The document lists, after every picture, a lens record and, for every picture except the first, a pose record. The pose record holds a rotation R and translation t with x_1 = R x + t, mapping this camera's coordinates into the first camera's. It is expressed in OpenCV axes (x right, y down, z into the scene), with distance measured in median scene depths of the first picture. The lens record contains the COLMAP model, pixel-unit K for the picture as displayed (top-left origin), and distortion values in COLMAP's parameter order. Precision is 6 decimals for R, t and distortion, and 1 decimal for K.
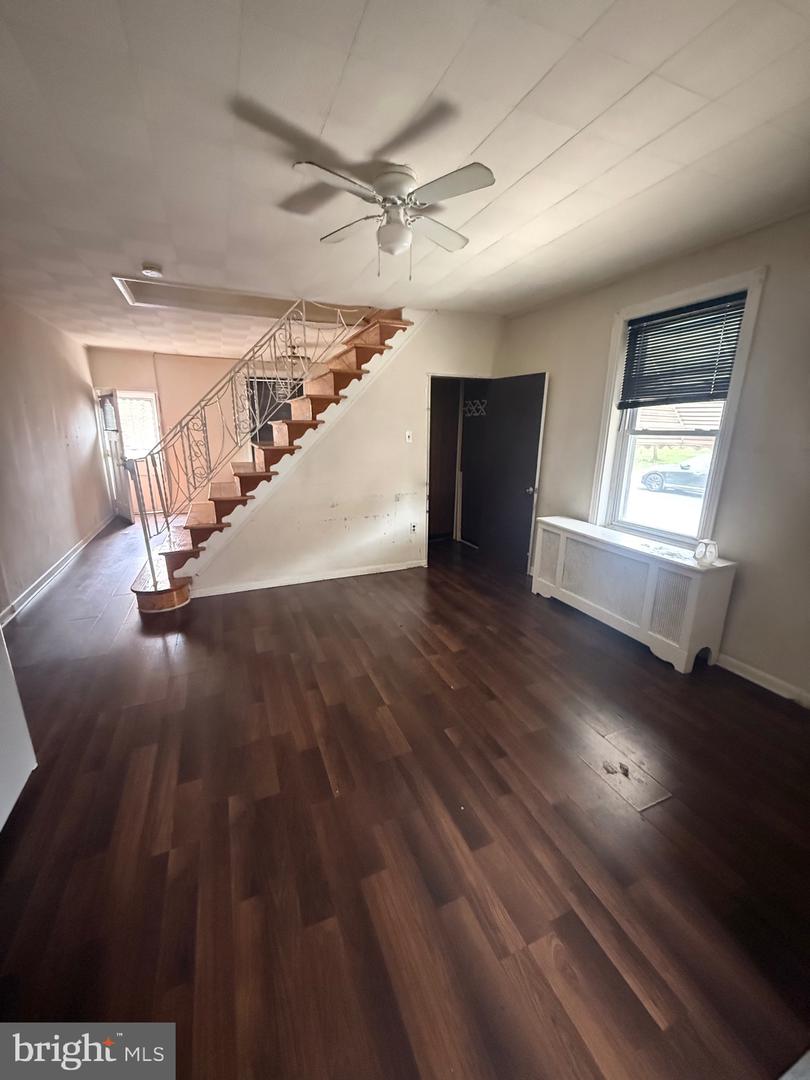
lens RADIAL K [[429.2, 0, 405.5], [0, 429.2, 537.3], [0, 0, 1]] dist [0.003680, 0.000312]
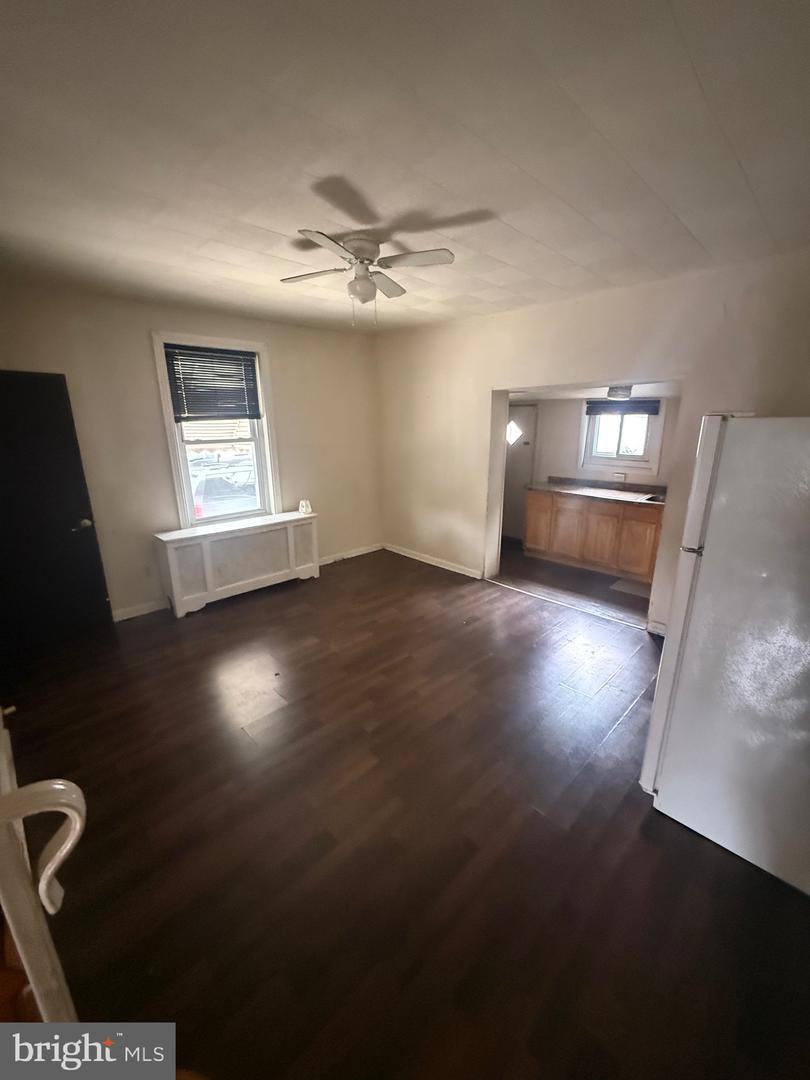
lens RADIAL K [[429.2, 0, 403.6], [0, 429.2, 539.5], [0, 0, 1]] dist [0.003680, 0.000312]
pose [[-0.364546, -0.255788, 0.895365, -0.835490], [0.238338, 0.903873, 0.355258, -0.298011], [-0.900167, 0.342907, -0.268540, 0.927772]]
